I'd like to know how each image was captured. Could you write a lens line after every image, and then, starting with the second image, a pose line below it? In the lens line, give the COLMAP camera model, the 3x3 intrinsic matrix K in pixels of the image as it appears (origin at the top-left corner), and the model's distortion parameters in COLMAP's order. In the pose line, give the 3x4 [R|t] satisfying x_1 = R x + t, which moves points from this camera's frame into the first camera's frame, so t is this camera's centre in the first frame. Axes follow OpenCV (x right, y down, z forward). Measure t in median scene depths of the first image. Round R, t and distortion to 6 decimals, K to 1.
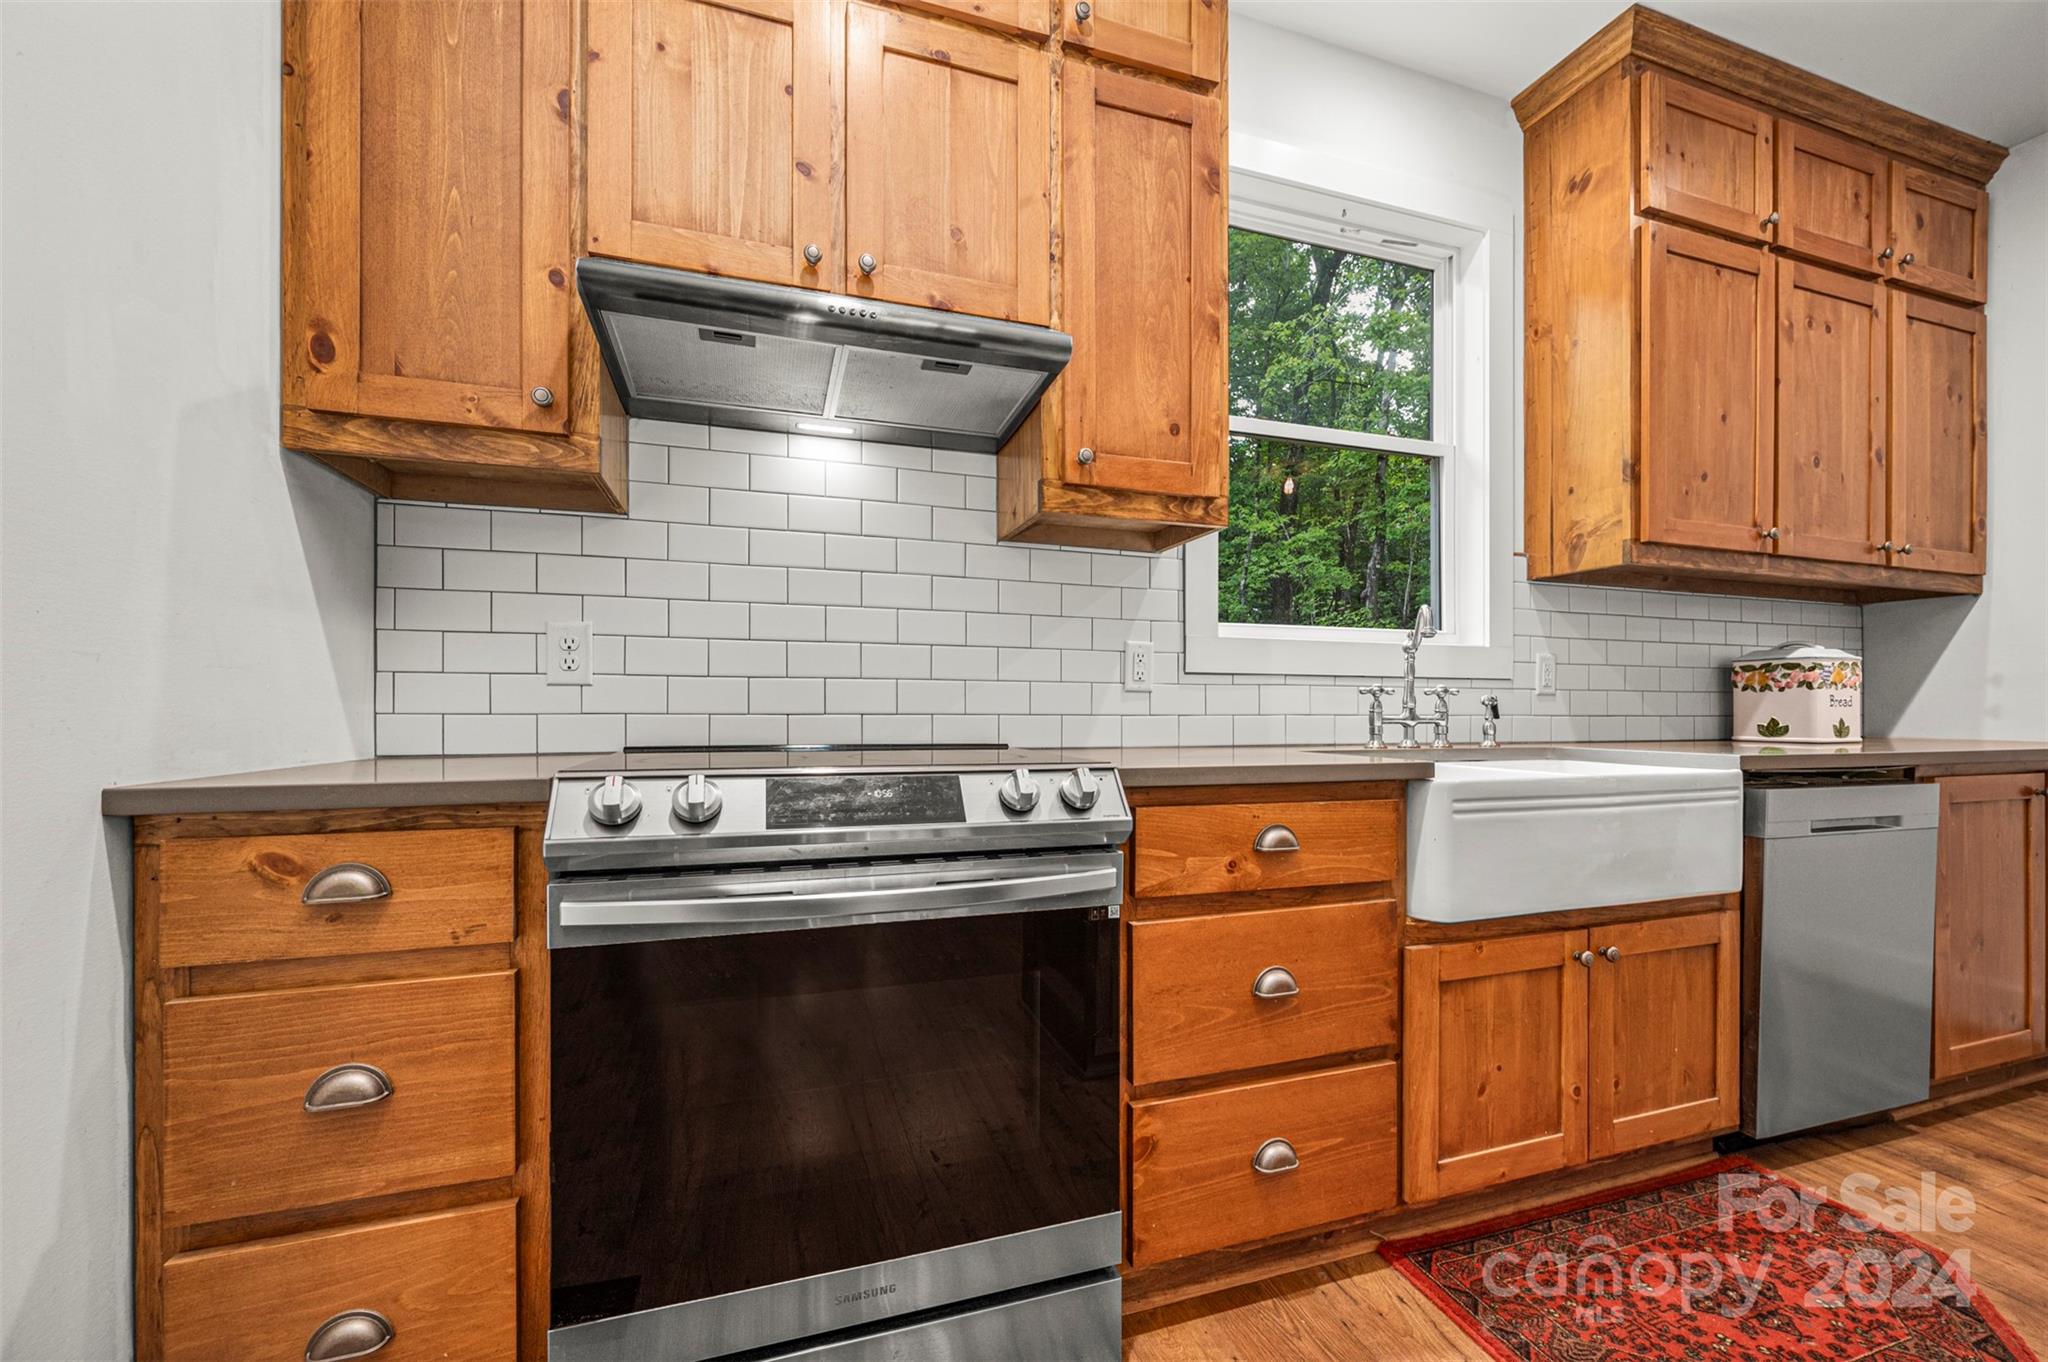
lens RADIAL K [[823.9, 0, 1022.0], [0, 823.9, 712.2], [0, 0, 1]] dist [-0.000062, -0.000064]
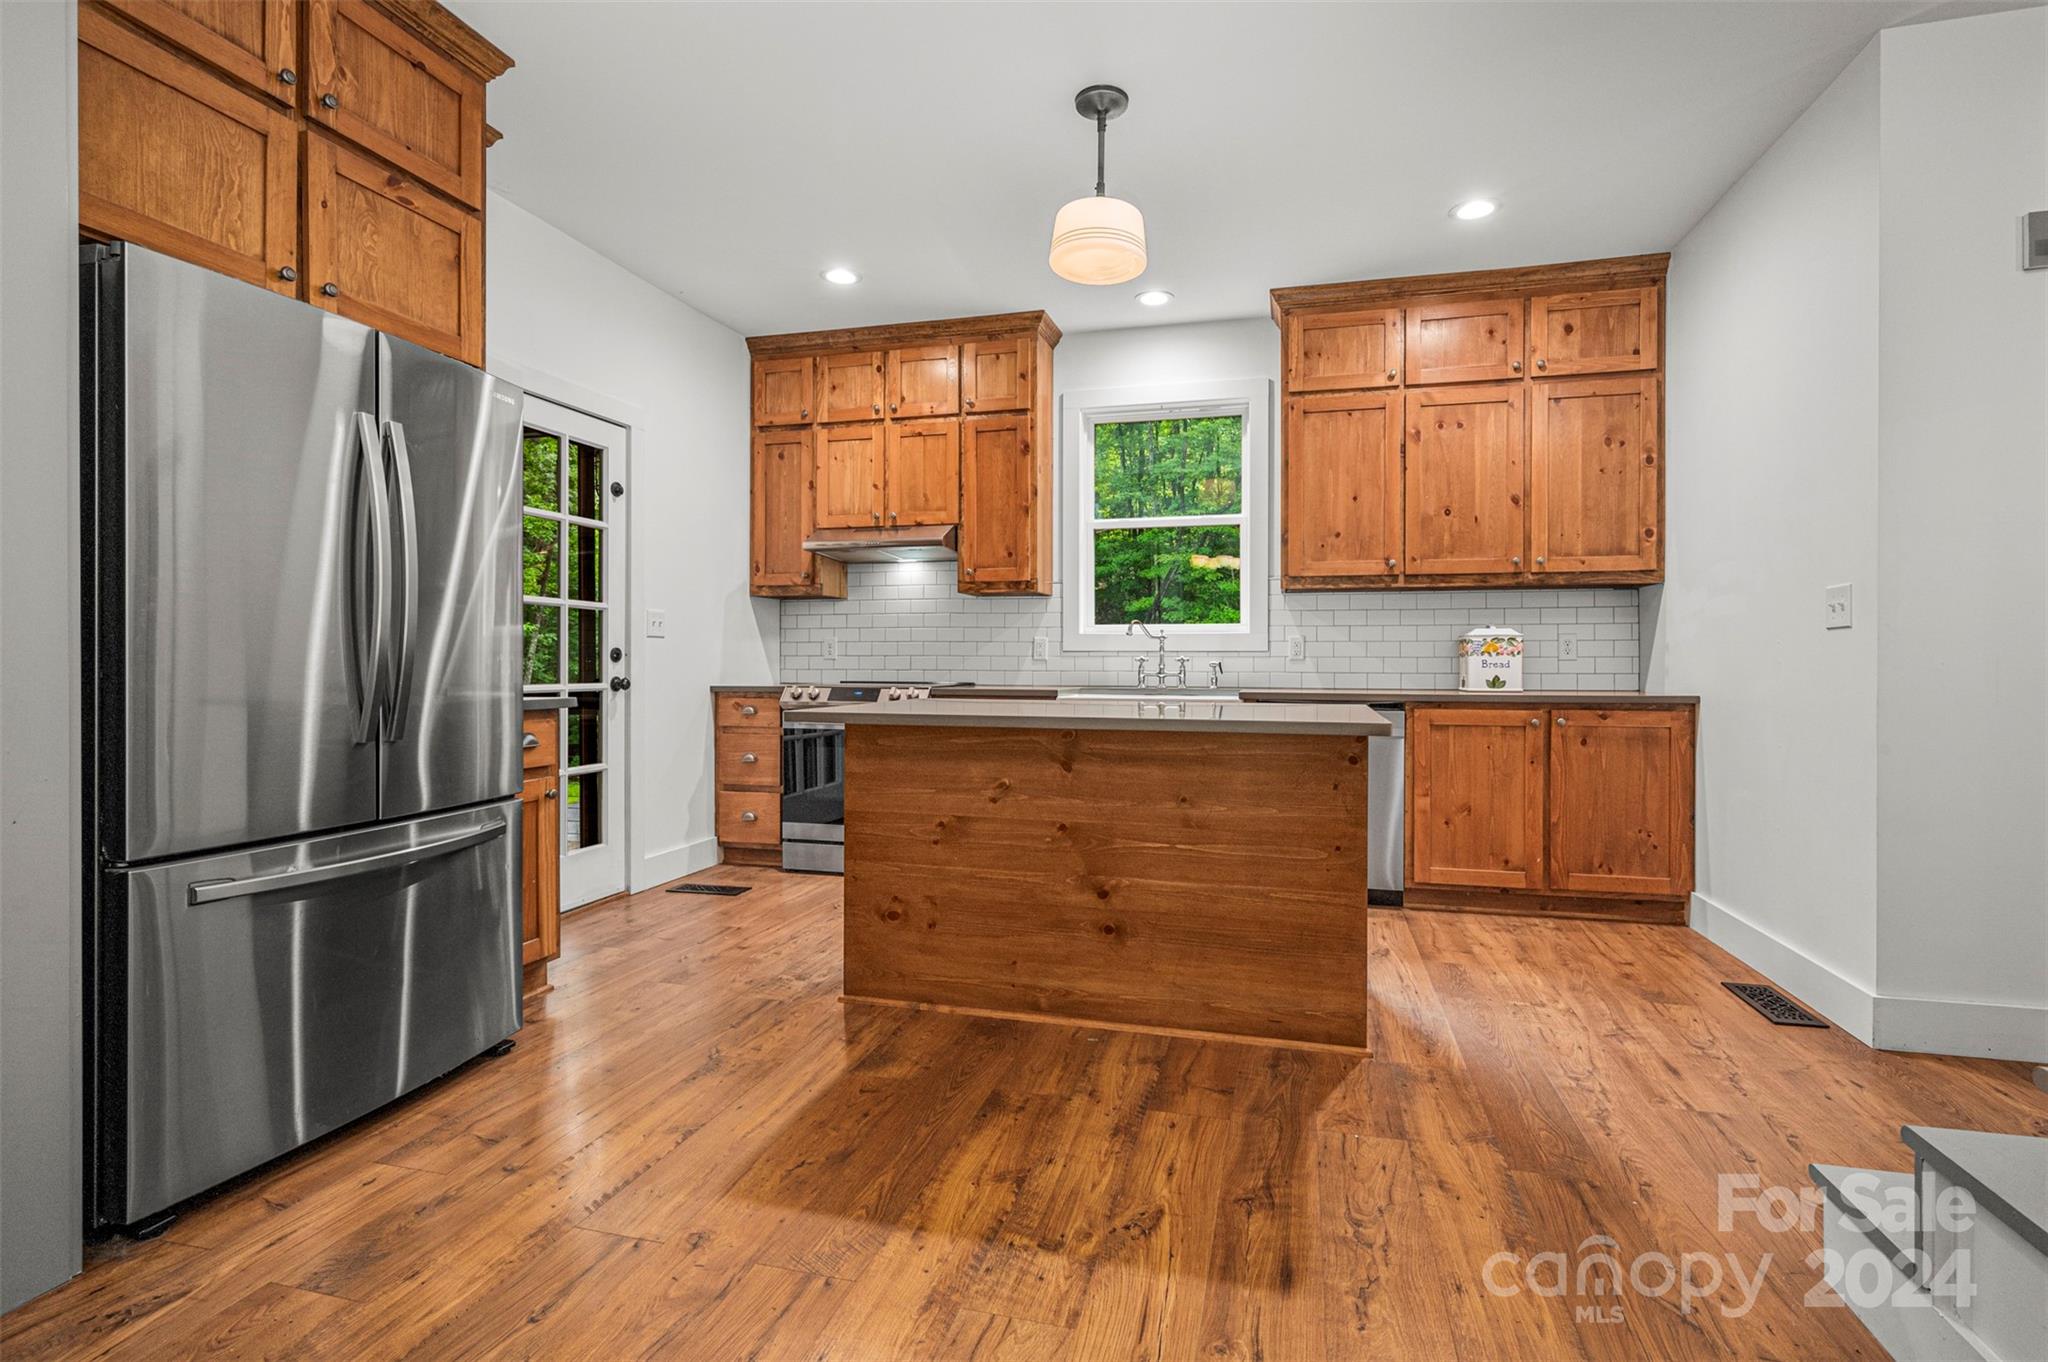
lens RADIAL K [[933.0, 0, 1037.8], [0, 933.0, 665.5], [0, 0, 1]] dist [-0.000613, -0.000258]
pose [[0.832838, 0.001216, -0.553516, 1.817907], [-0.001303, 0.999999, 0.000236, -0.013620], [0.553516, 0.000525, 0.832839, -1.287243]]
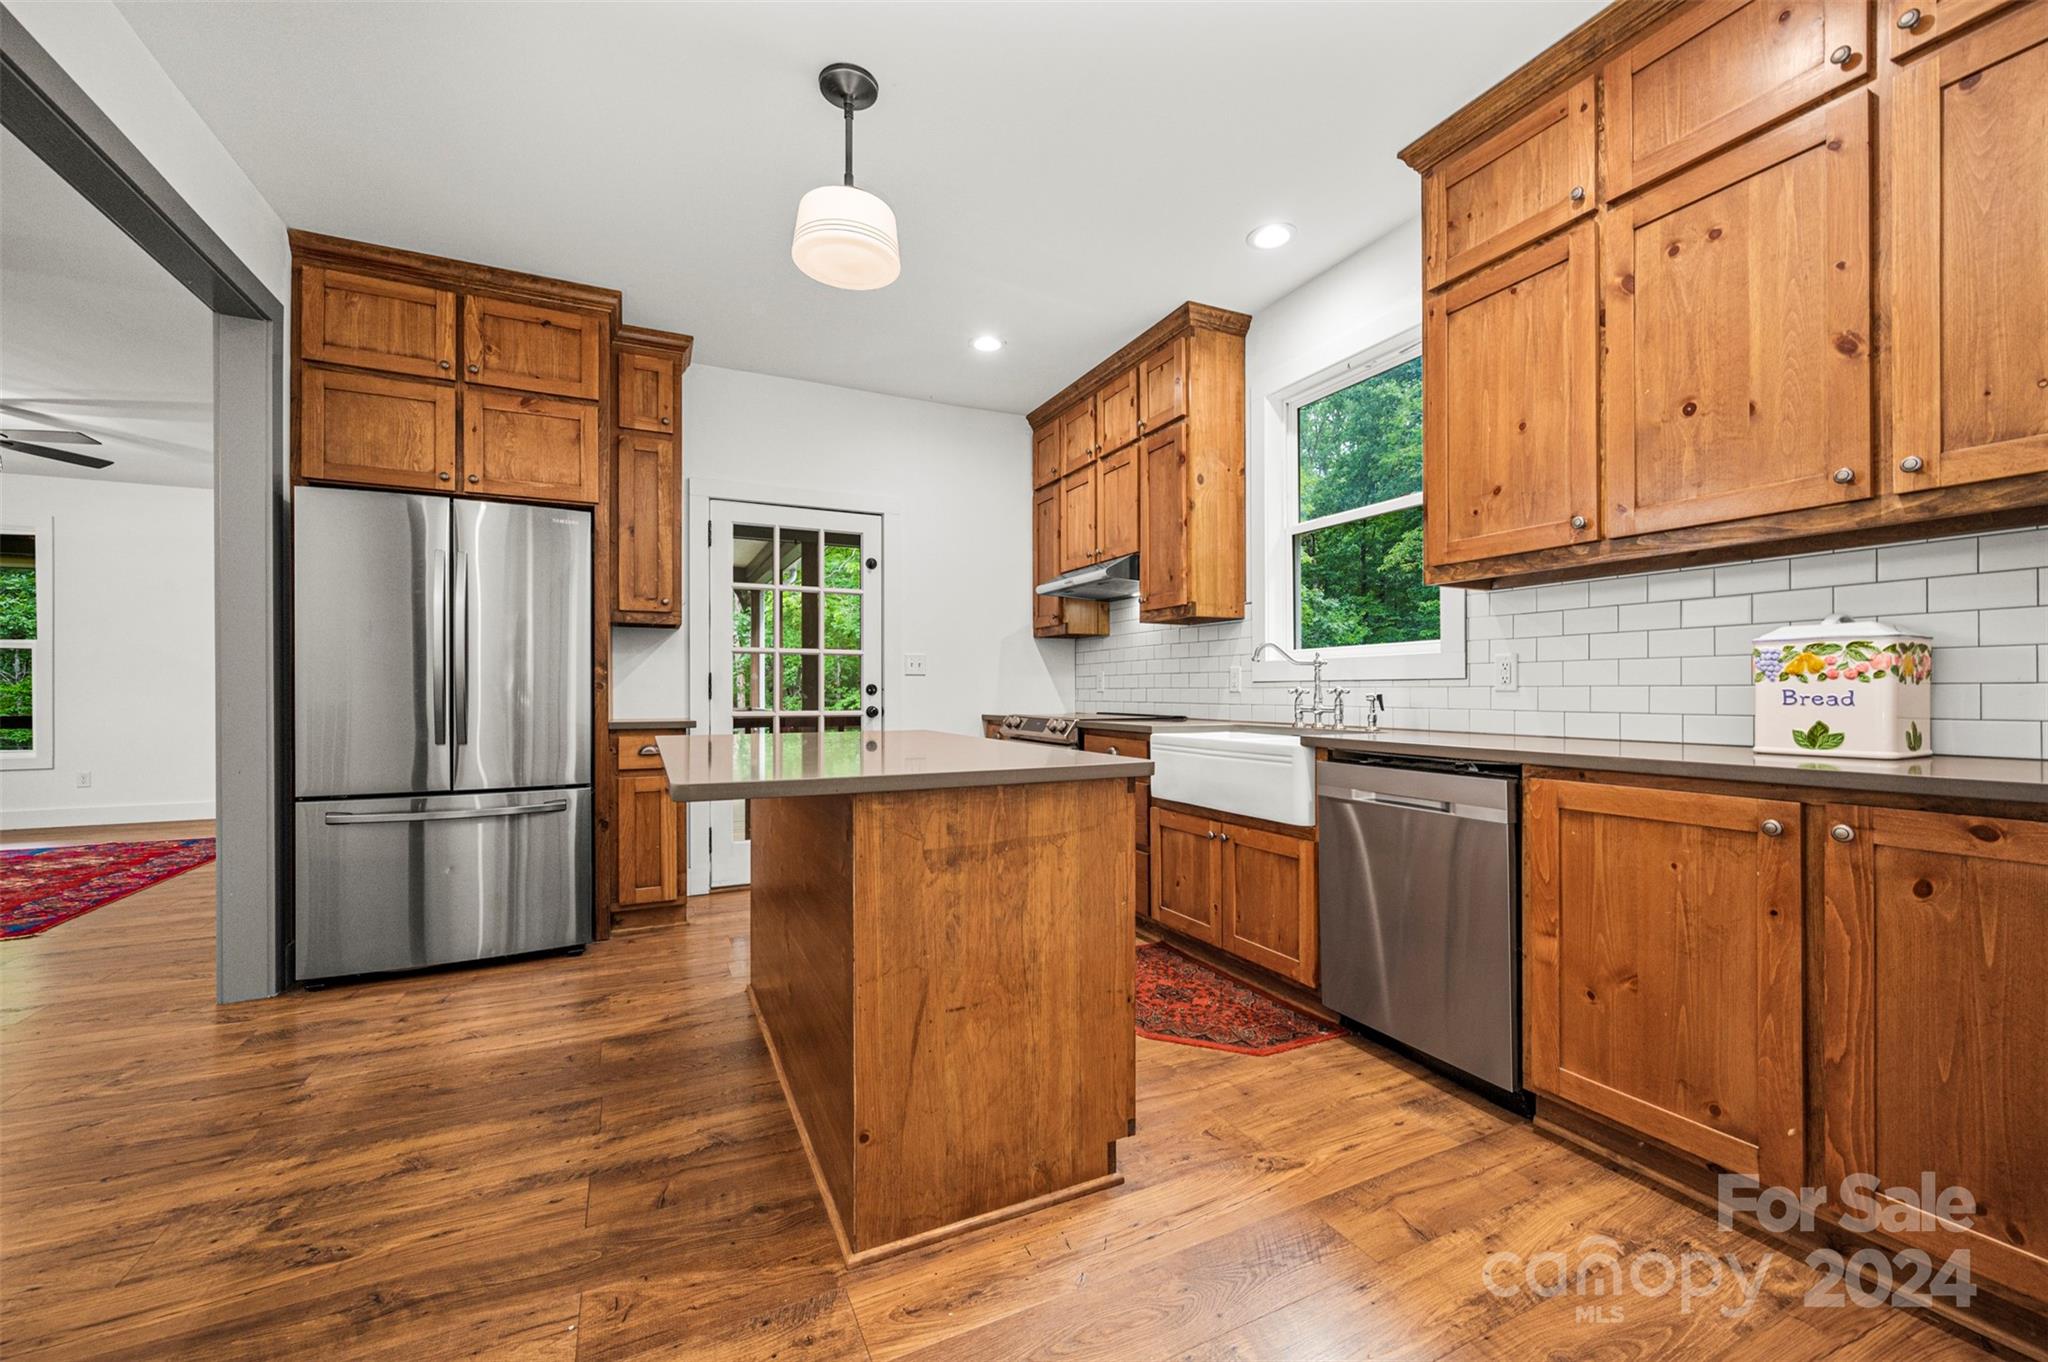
lens RADIAL K [[797.3, 0, 1029.1], [0, 797.3, 692.9], [0, 0, 1]] dist [0.000113, 0.000169]
pose [[0.130797, -0.002422, -0.991406, 2.338514], [-0.000886, 0.999996, -0.002560, -0.021933], [0.991409, 0.001213, 0.130795, 0.330229]]
